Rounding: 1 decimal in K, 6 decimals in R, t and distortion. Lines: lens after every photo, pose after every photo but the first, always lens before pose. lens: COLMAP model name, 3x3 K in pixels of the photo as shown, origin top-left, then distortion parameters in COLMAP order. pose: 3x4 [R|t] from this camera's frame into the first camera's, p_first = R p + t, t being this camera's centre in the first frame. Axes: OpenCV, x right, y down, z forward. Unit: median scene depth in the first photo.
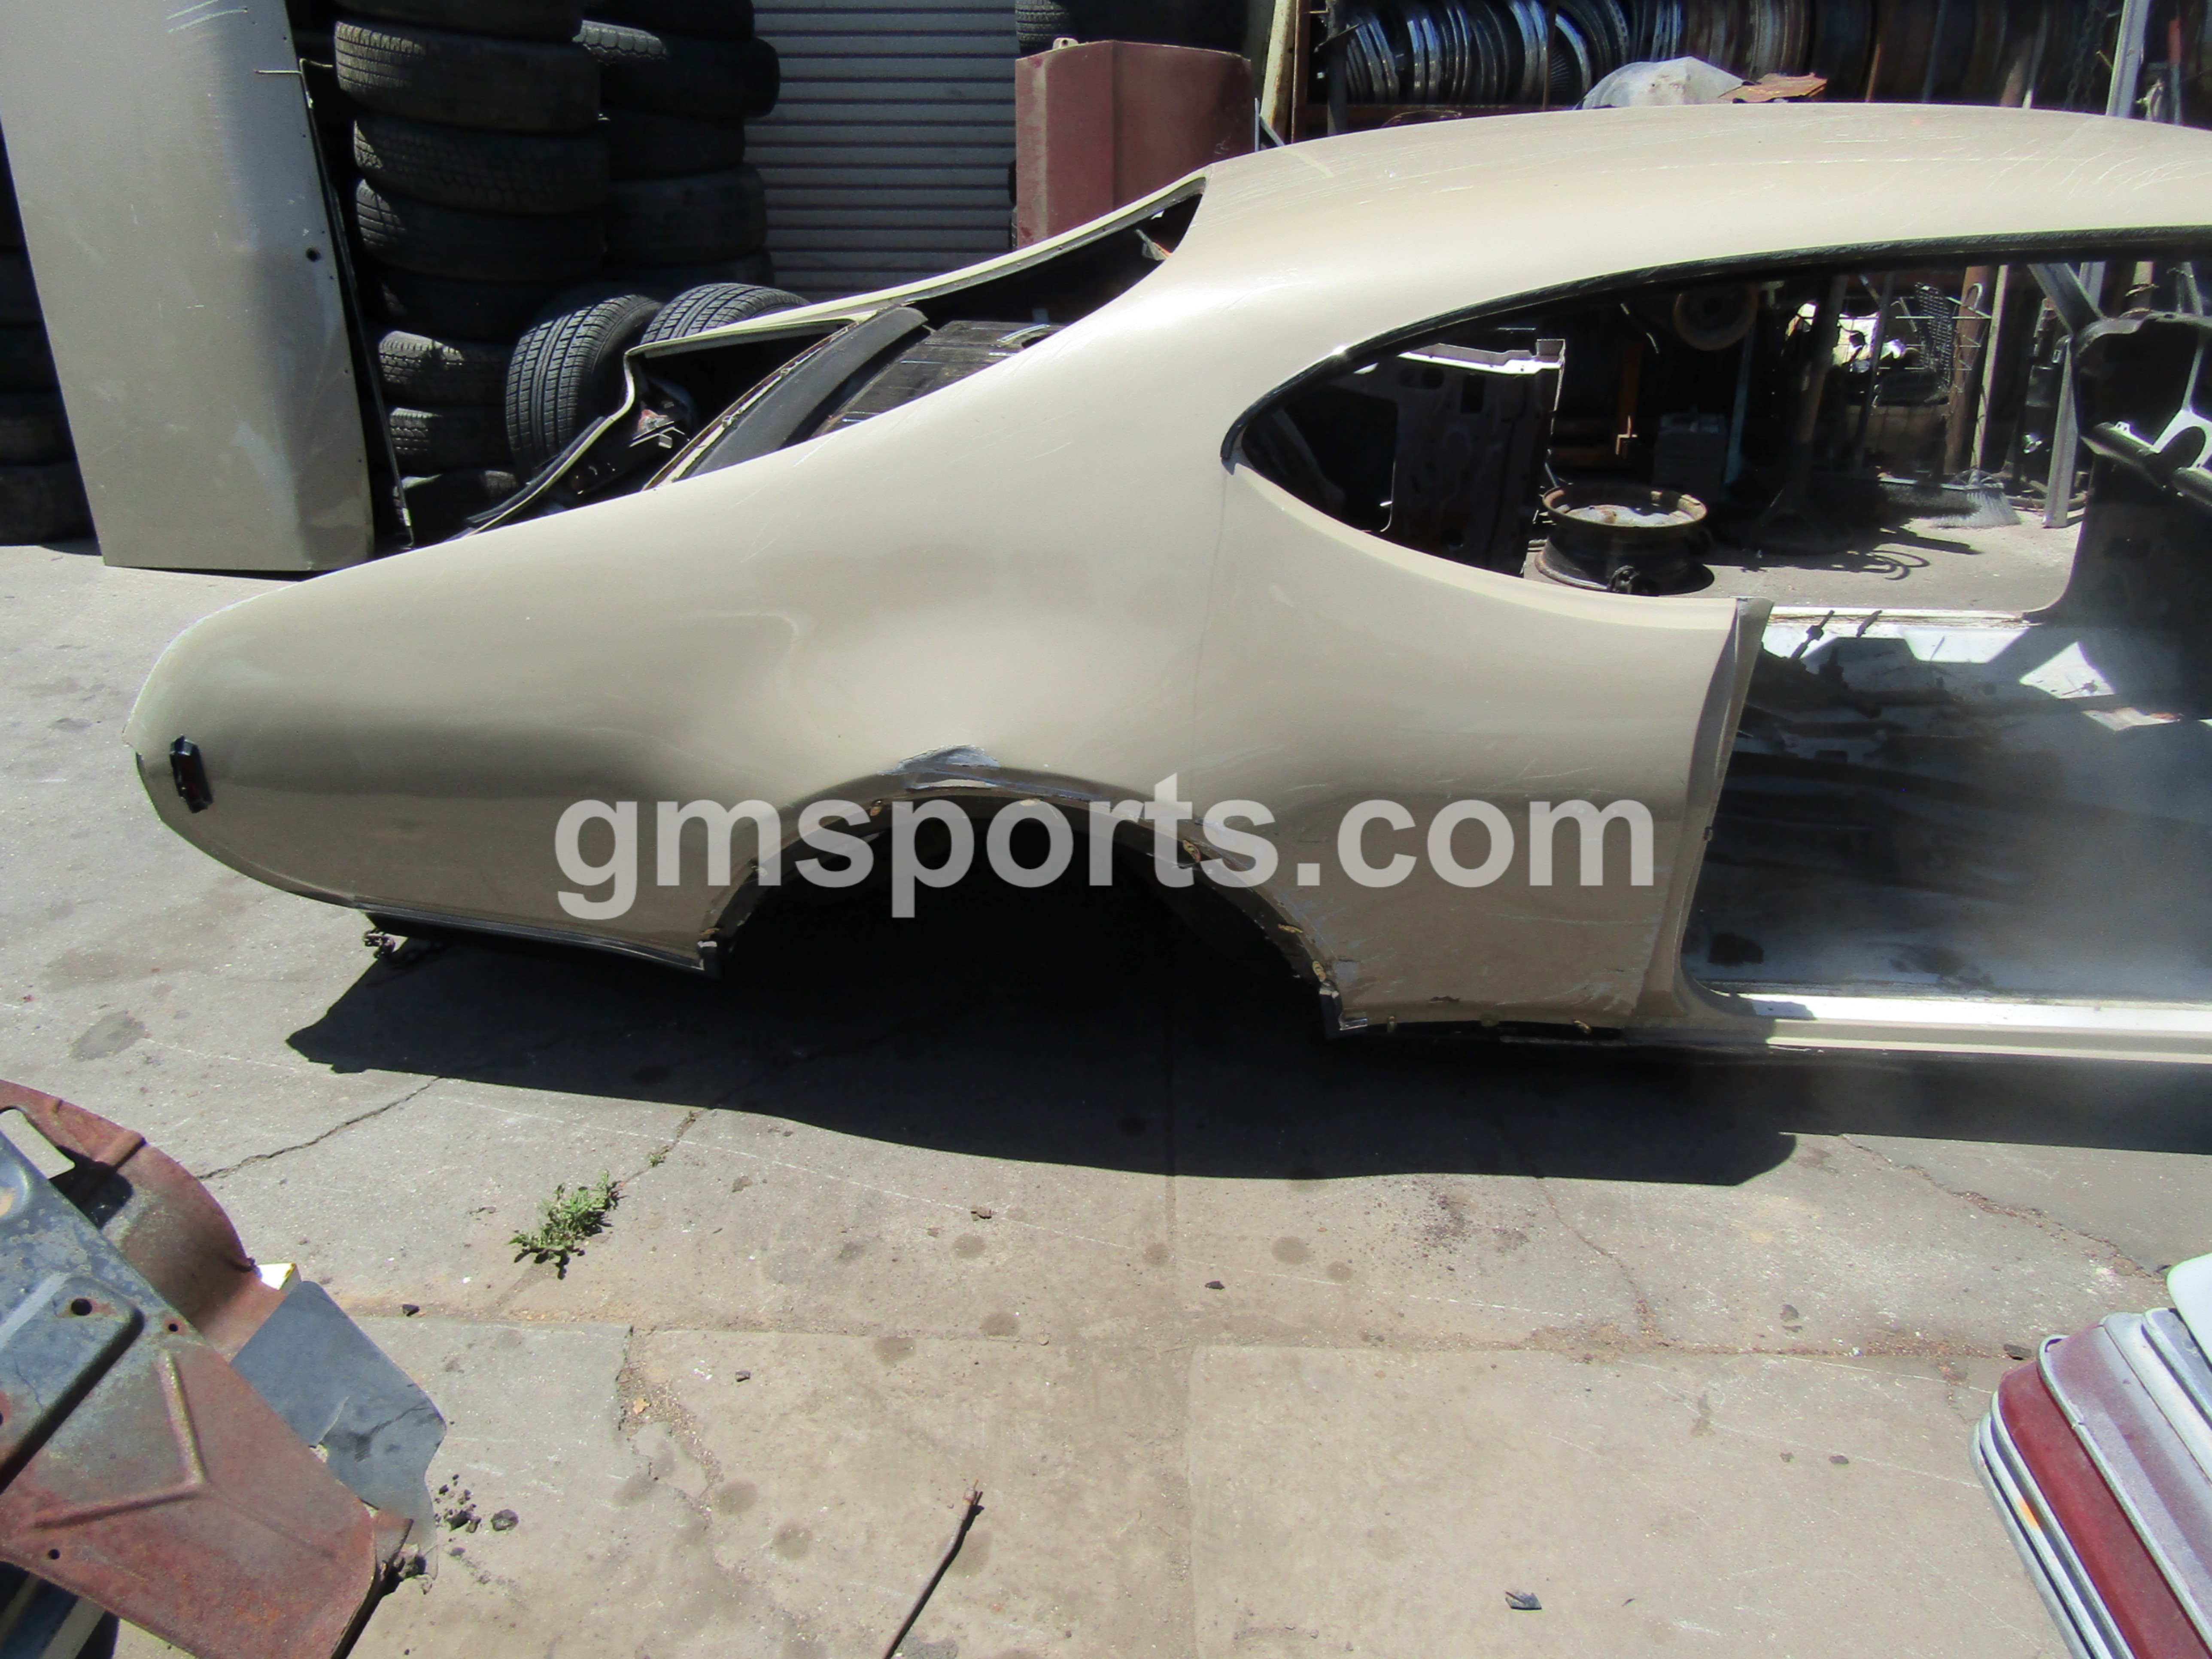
lens RADIAL K [[1576.8, 0, 1118.5], [0, 1576.8, 835.6], [0, 0, 1]] dist [-0.005851, 0.003239]
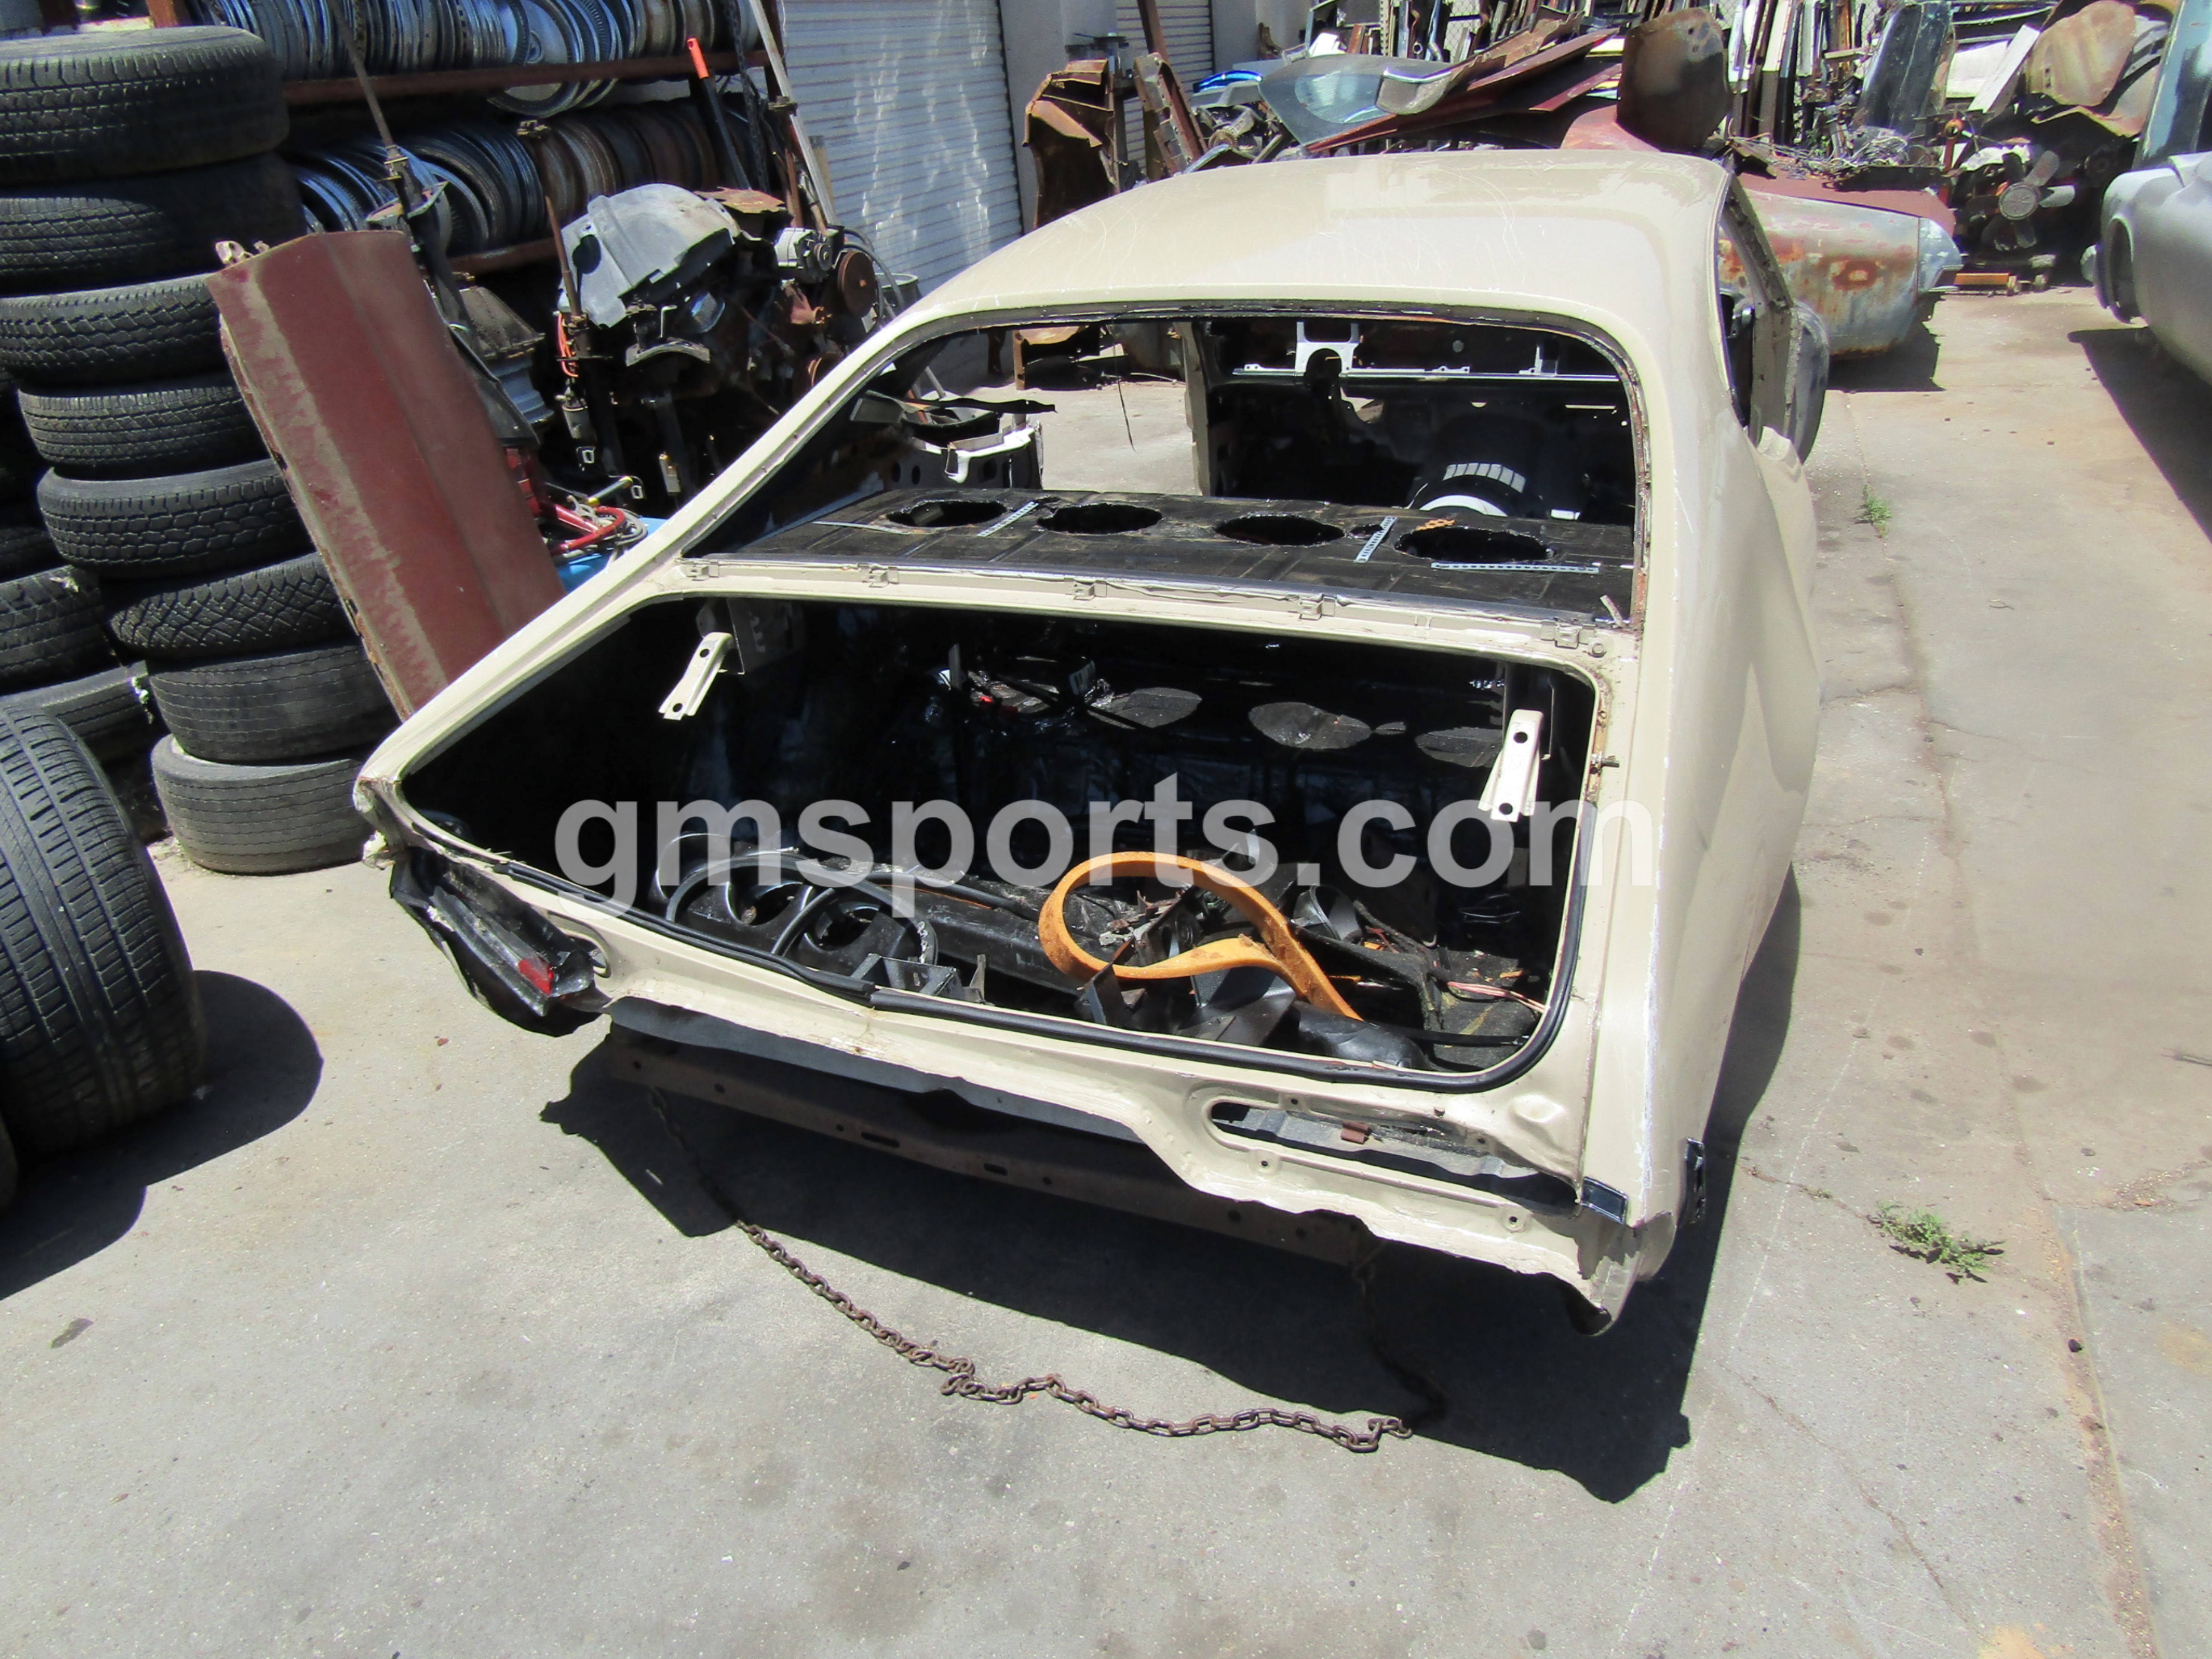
lens RADIAL K [[1576.8, 0, 1101.9], [0, 1576.8, 810.5], [0, 0, 1]] dist [-0.005851, 0.003239]
pose [[0.311142, -0.433204, 0.845887, -0.635852], [0.505564, 0.829124, 0.238657, -0.257433], [-0.804733, 0.353394, 0.476988, 0.420641]]
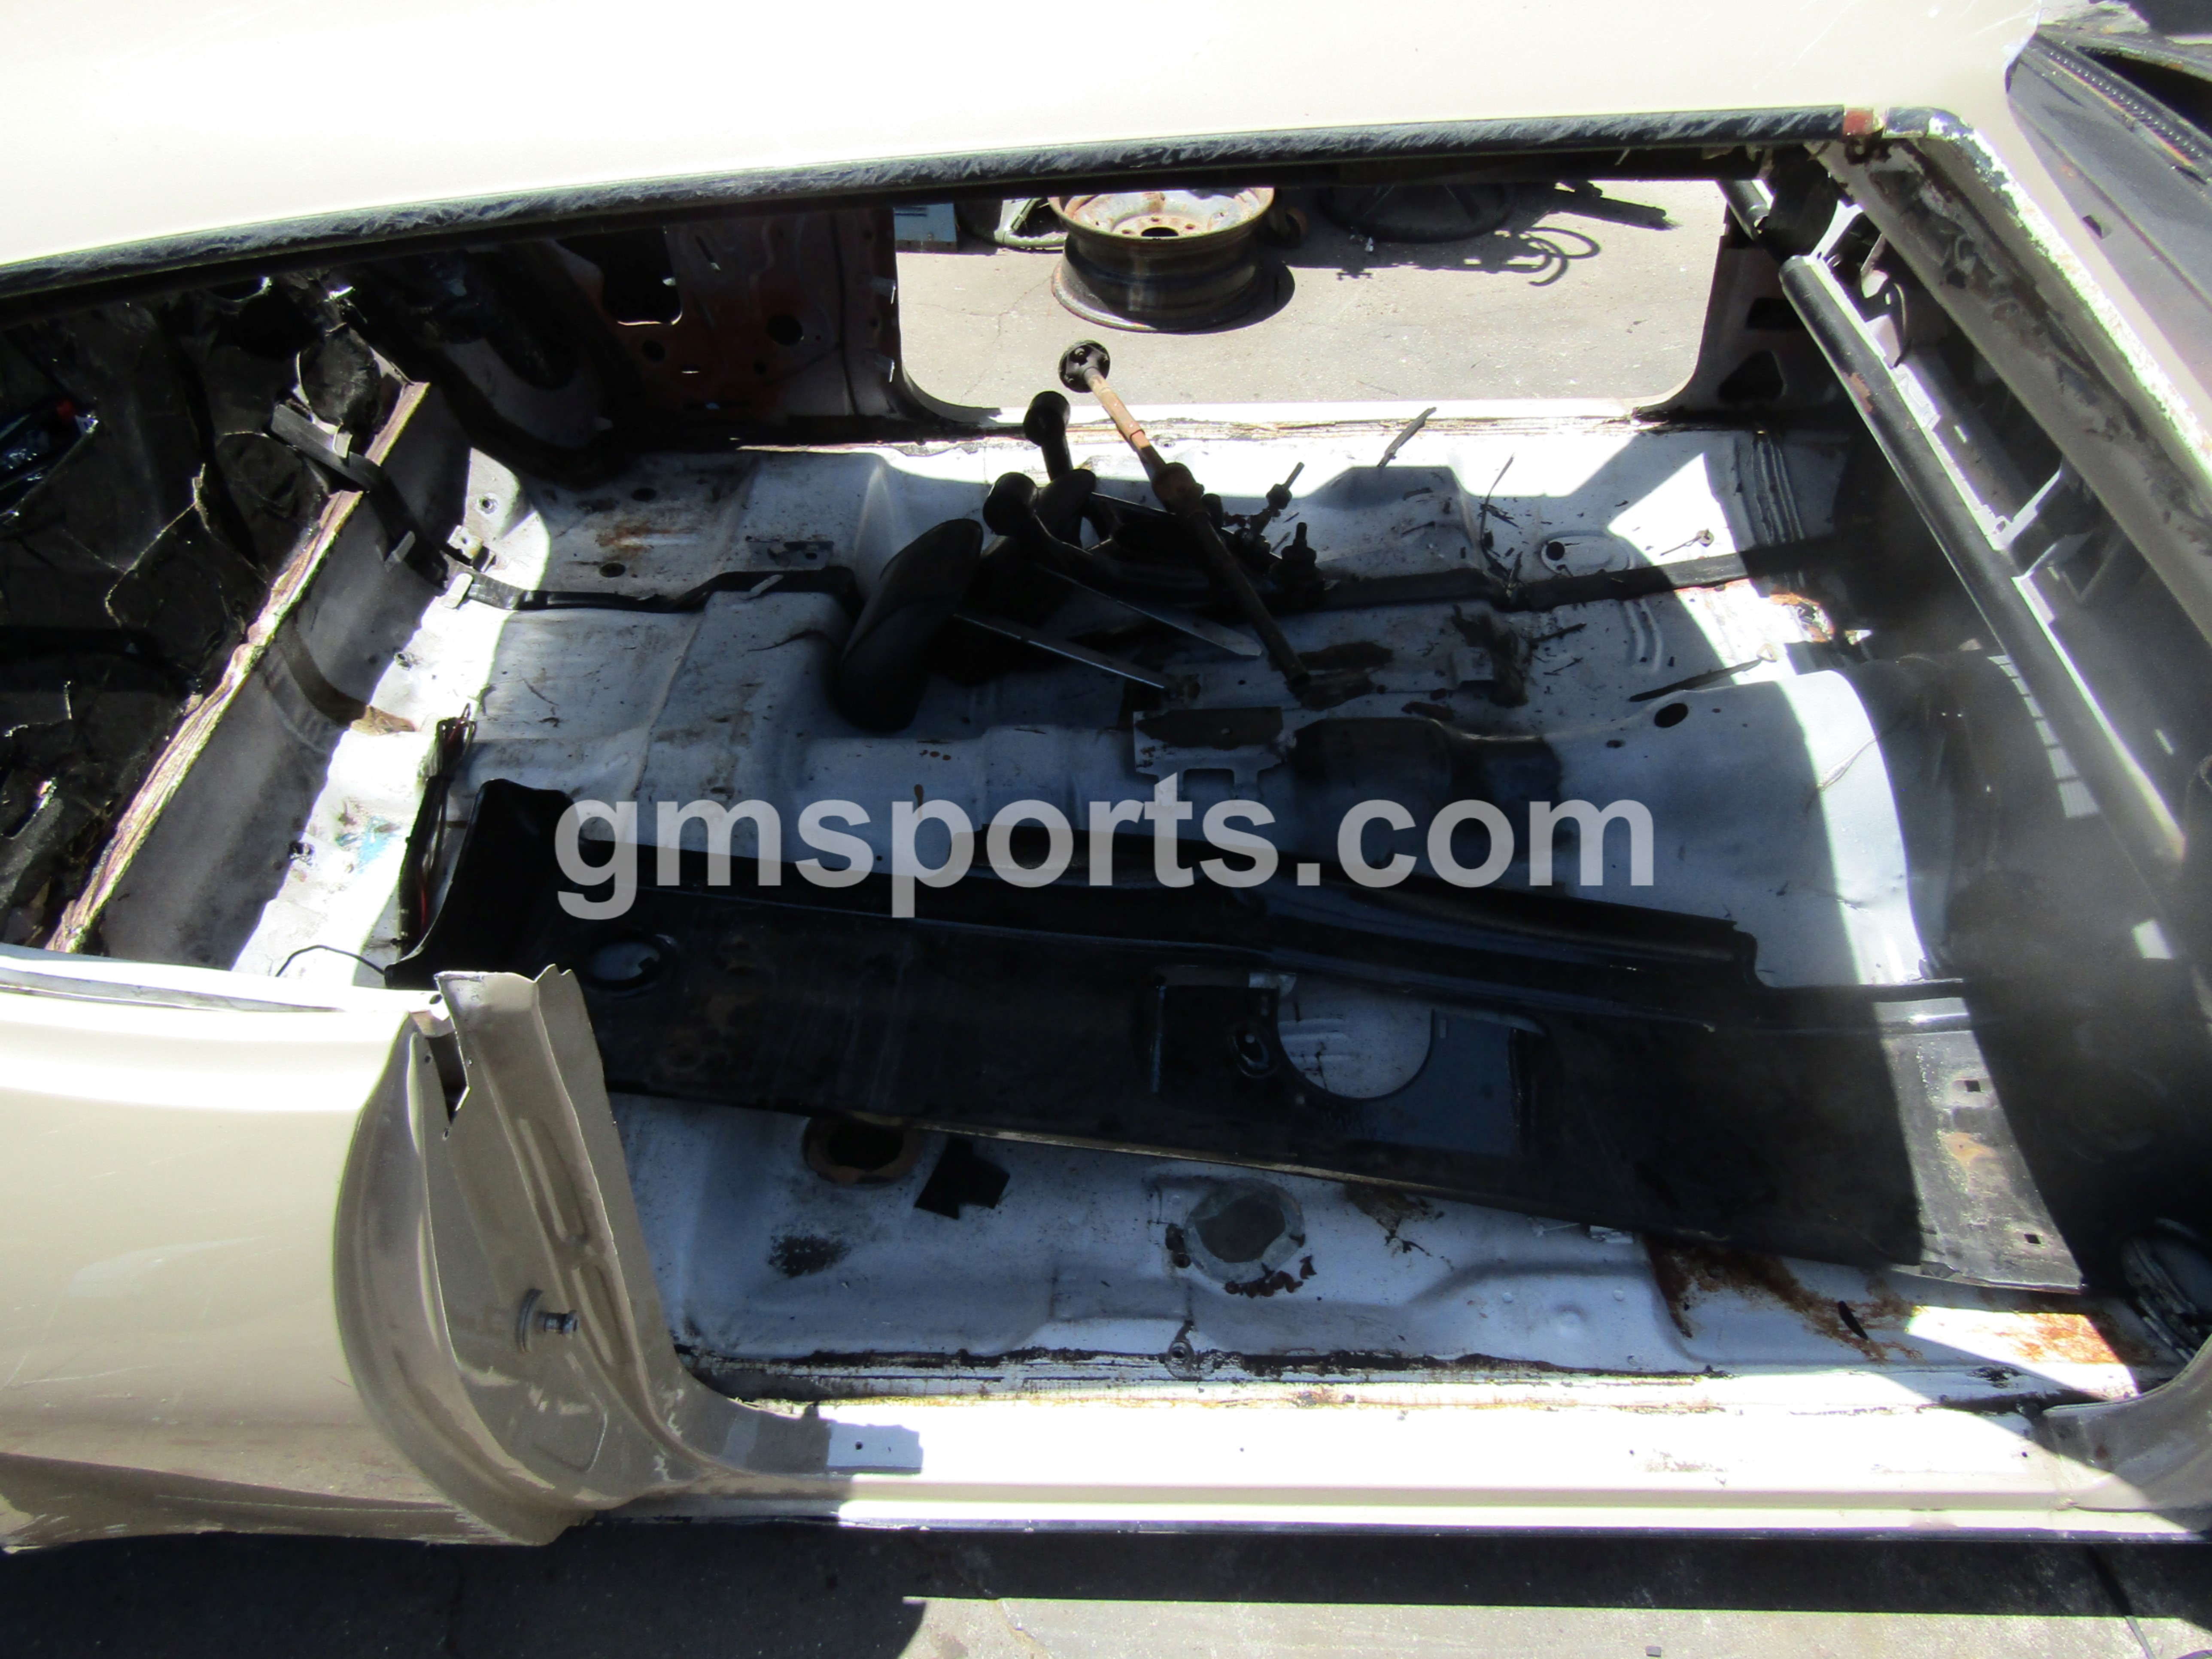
lens RADIAL K [[1576.8, 0, 1105.6], [0, 1576.8, 833.2], [0, 0, 1]] dist [-0.005851, 0.003239]
pose [[0.997552, -0.060953, 0.034263, 0.267604], [0.048476, 0.956001, 0.289330, -0.147777], [-0.050391, -0.286960, 0.956616, 0.264921]]
